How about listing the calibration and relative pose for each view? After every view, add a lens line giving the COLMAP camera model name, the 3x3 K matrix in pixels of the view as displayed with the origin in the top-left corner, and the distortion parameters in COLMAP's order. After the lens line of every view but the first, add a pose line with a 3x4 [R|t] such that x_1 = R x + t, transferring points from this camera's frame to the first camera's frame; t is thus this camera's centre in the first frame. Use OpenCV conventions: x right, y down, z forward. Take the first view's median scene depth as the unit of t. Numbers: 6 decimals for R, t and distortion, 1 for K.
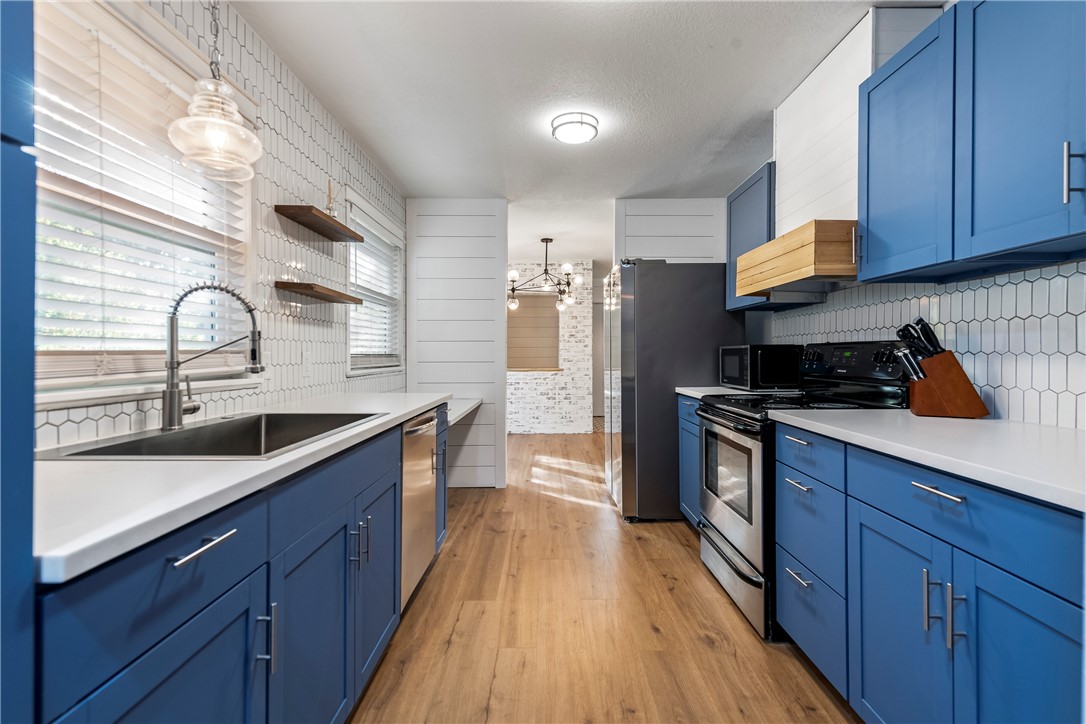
lens RADIAL K [[491.1, 0, 541.4], [0, 491.1, 354.7], [0, 0, 1]] dist [0.001184, 0.000130]
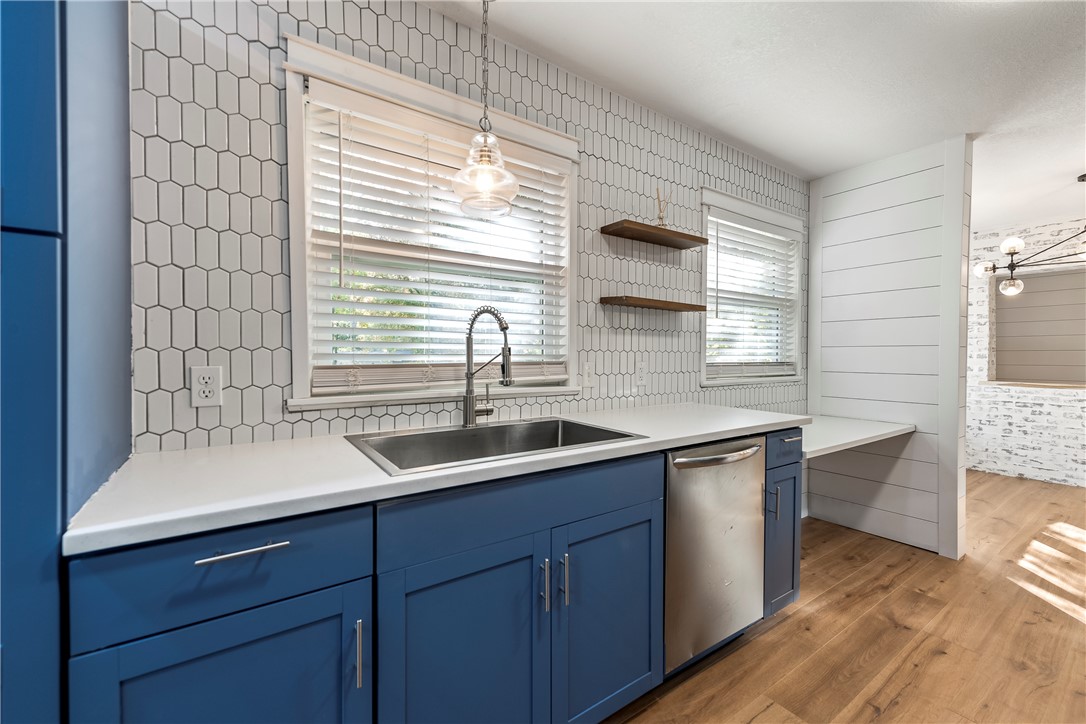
lens RADIAL K [[439.9, 0, 550.4], [0, 439.9, 358.9], [0, 0, 1]] dist [0.012393, -0.003249]
pose [[0.579279, 0.011359, -0.815050, 0.203631], [-0.005782, 0.999935, 0.009826, -0.023993], [0.815109, -0.000980, 0.579307, 0.368135]]
